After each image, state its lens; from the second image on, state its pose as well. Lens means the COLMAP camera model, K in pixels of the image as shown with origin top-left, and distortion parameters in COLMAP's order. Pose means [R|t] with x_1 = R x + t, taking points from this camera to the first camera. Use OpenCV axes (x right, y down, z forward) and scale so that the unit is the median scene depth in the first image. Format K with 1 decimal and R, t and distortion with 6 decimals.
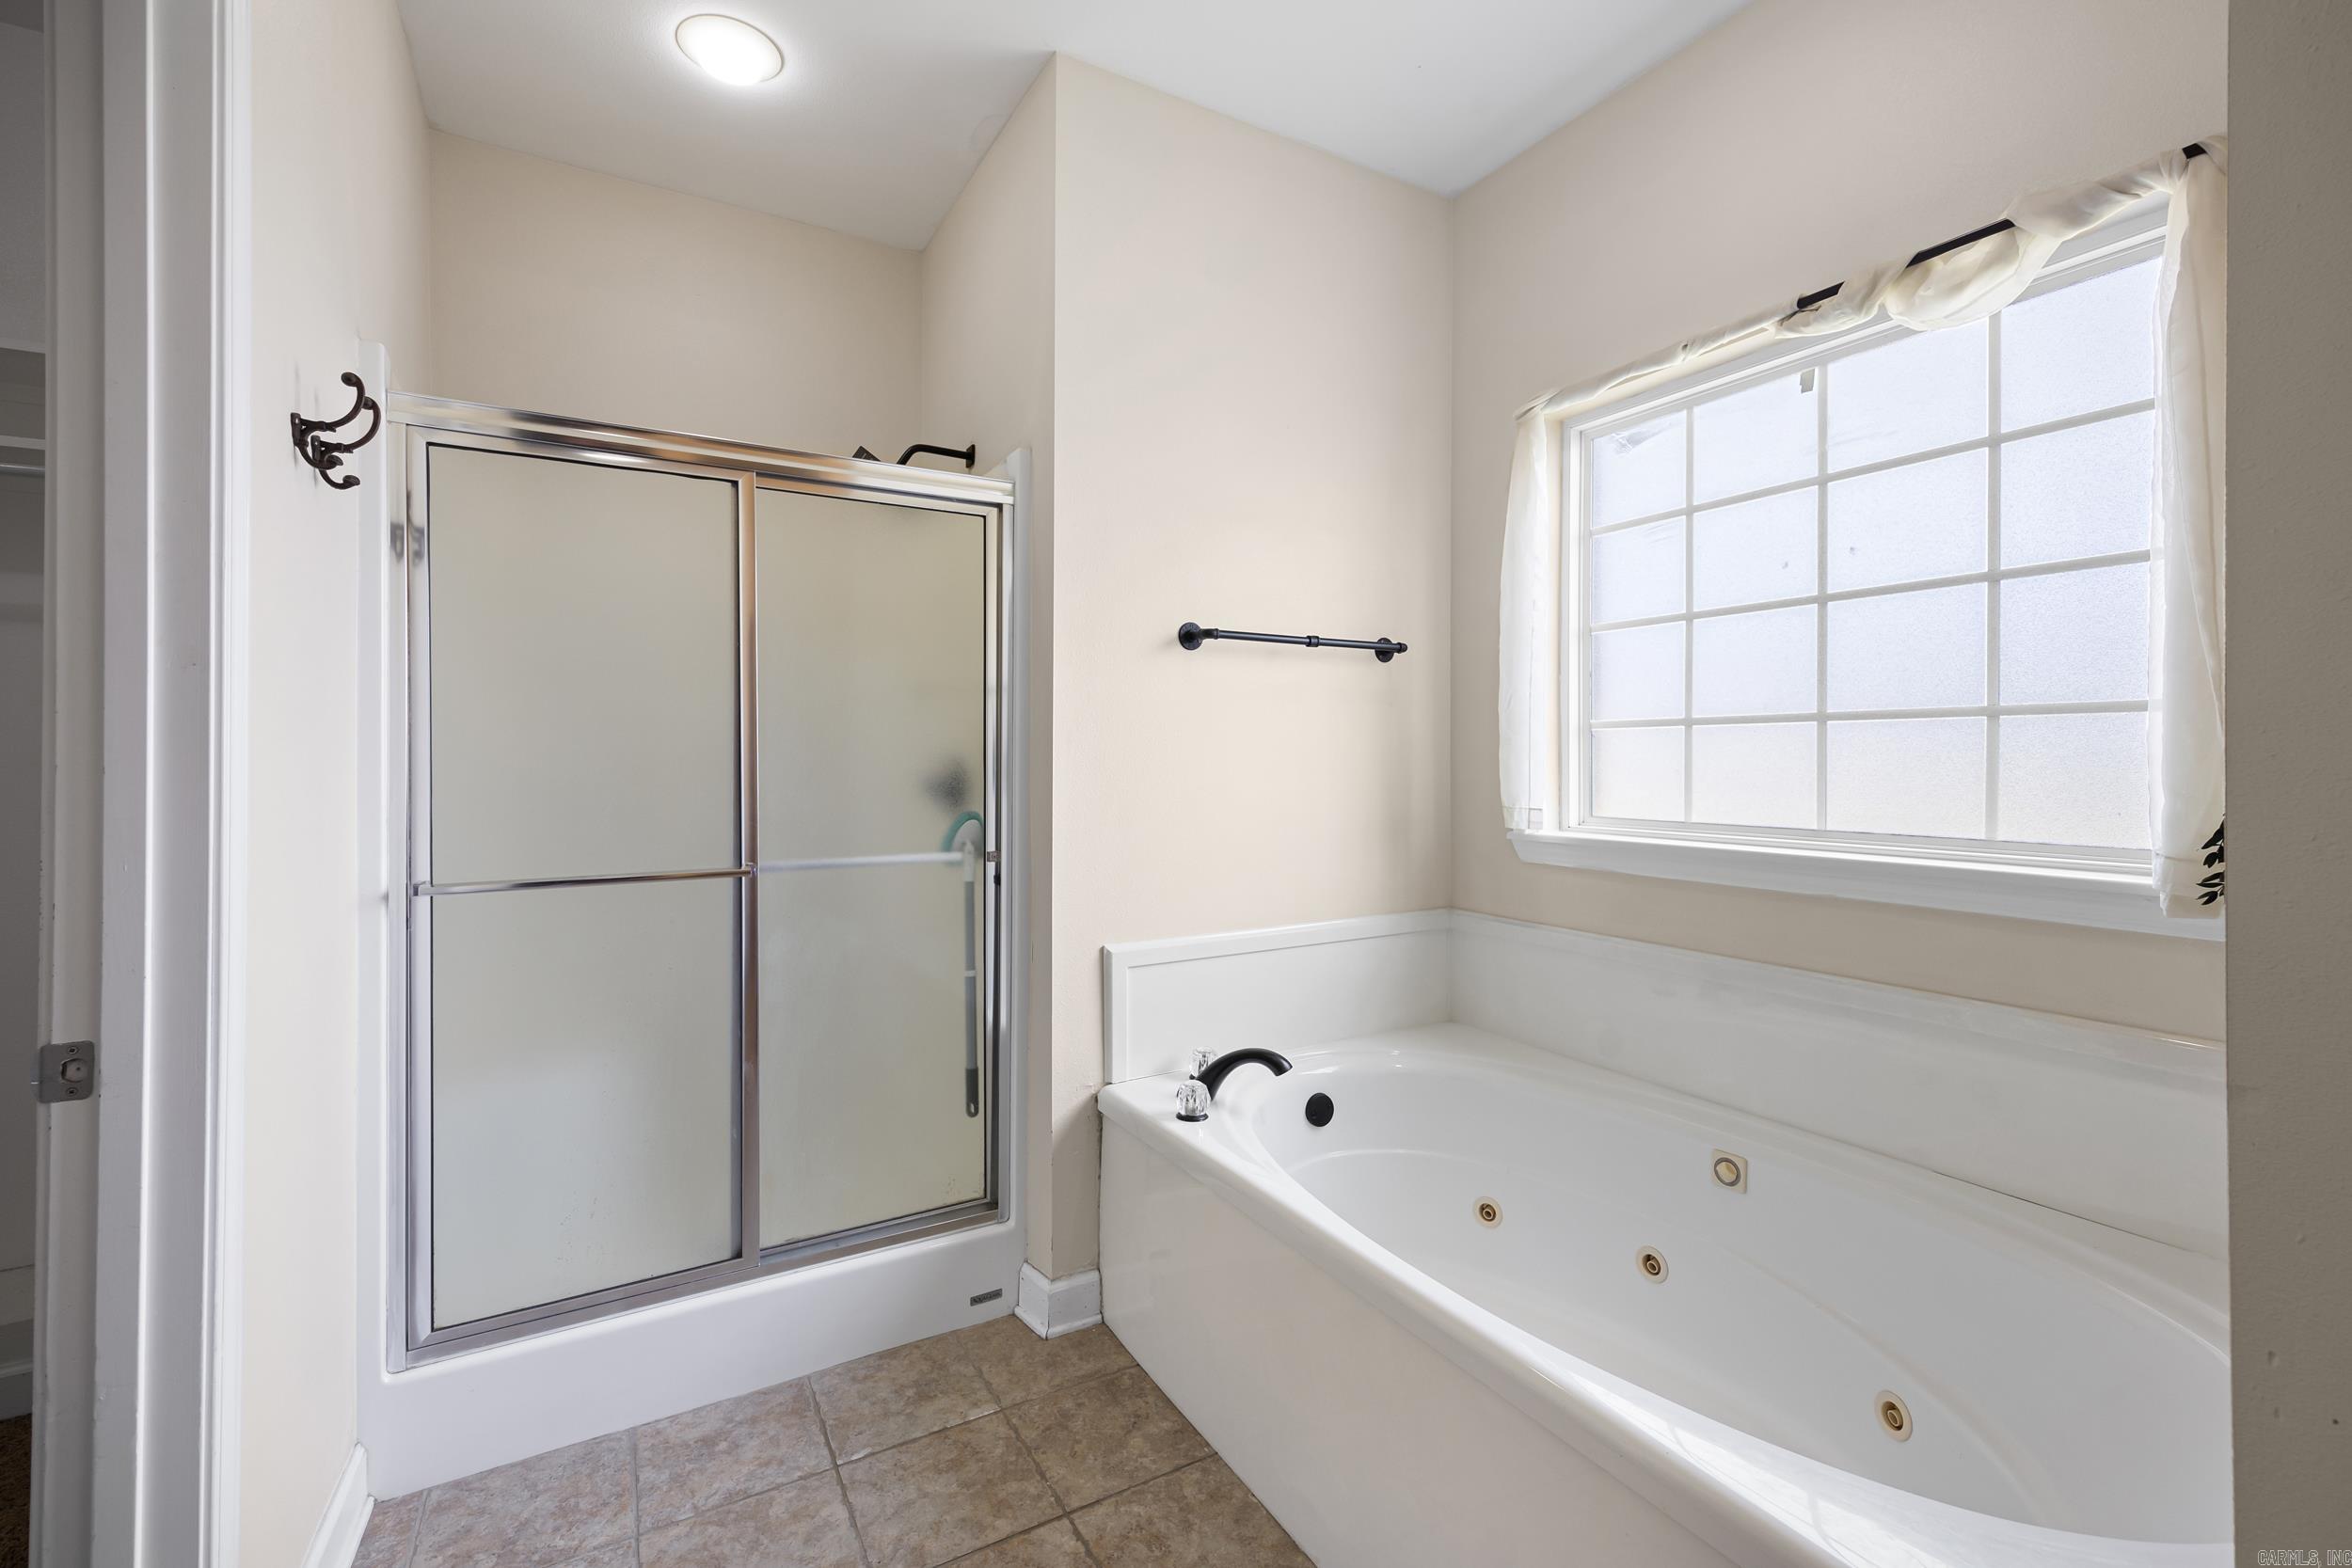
lens RADIAL K [[946.8, 0, 1117.6], [0, 946.8, 759.1], [0, 0, 1]] dist [-0.005094, 0.000077]
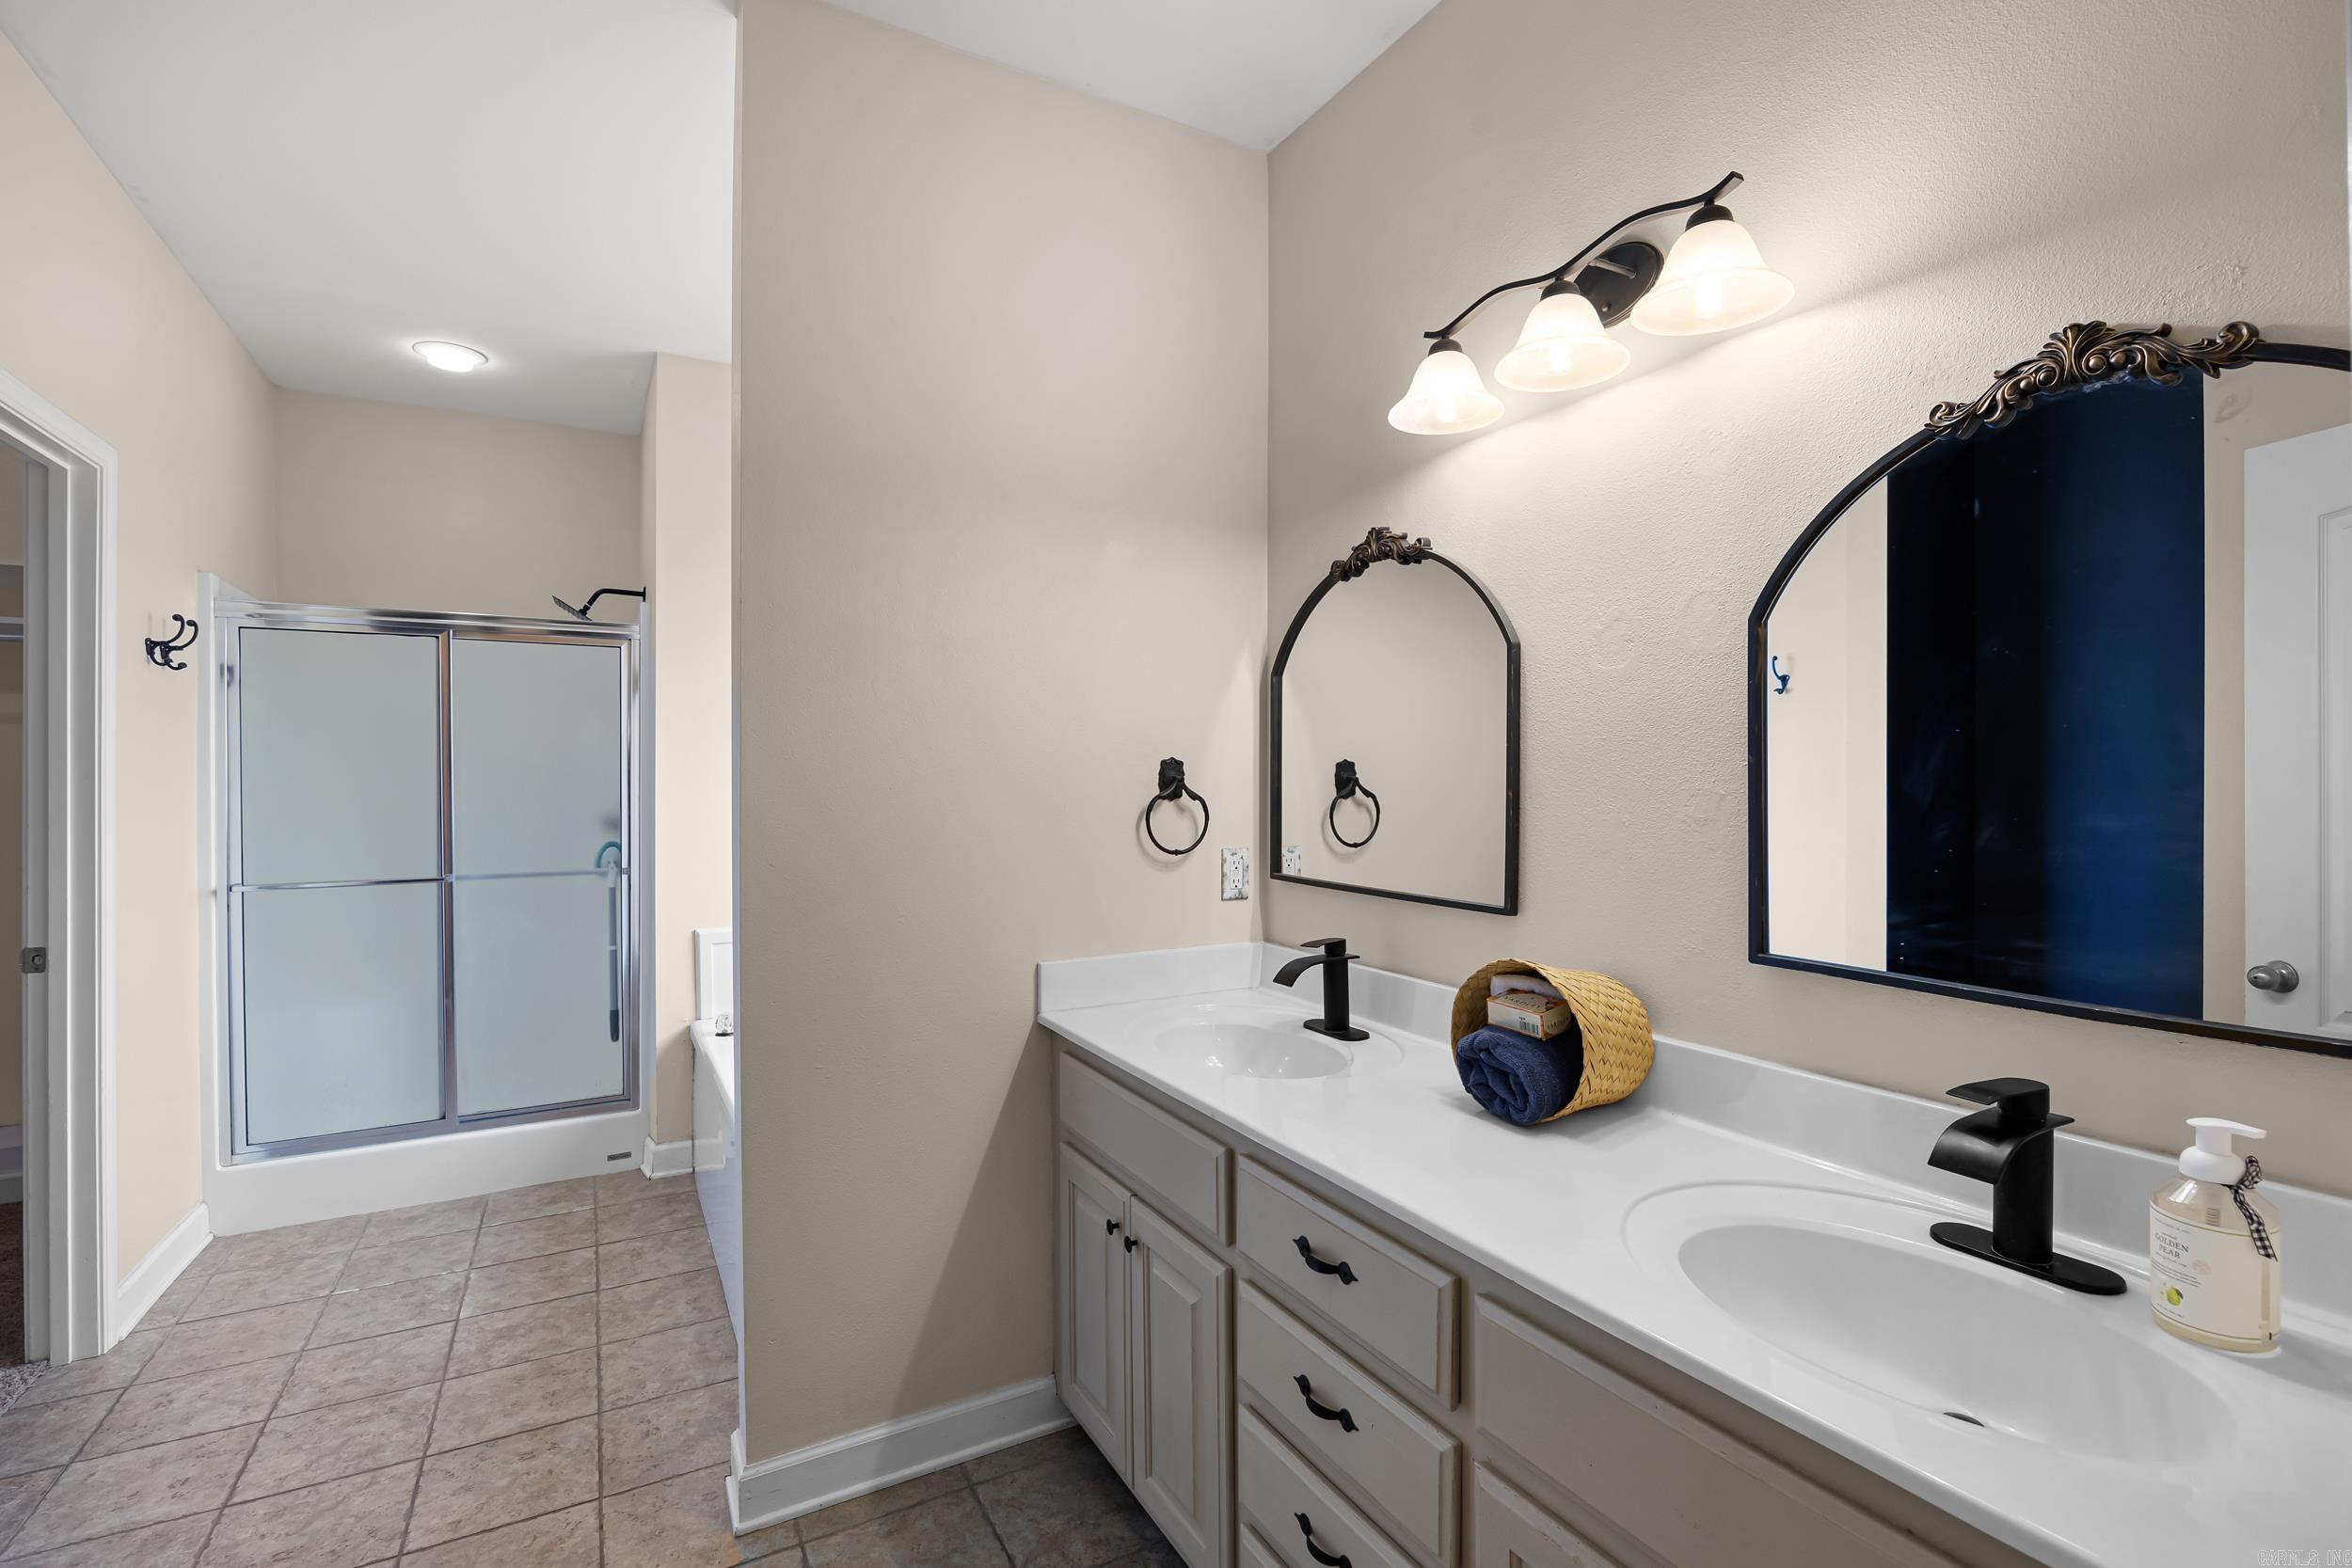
lens RADIAL K [[1057.8, 0, 1174.5], [0, 1057.8, 785.7], [0, 0, 1]] dist [-0.019477, 0.003944]
pose [[0.999794, -0.006405, -0.019260, 0.793799], [0.006513, 0.999964, 0.005520, -0.038593], [0.019224, -0.005644, 0.999799, -0.683902]]
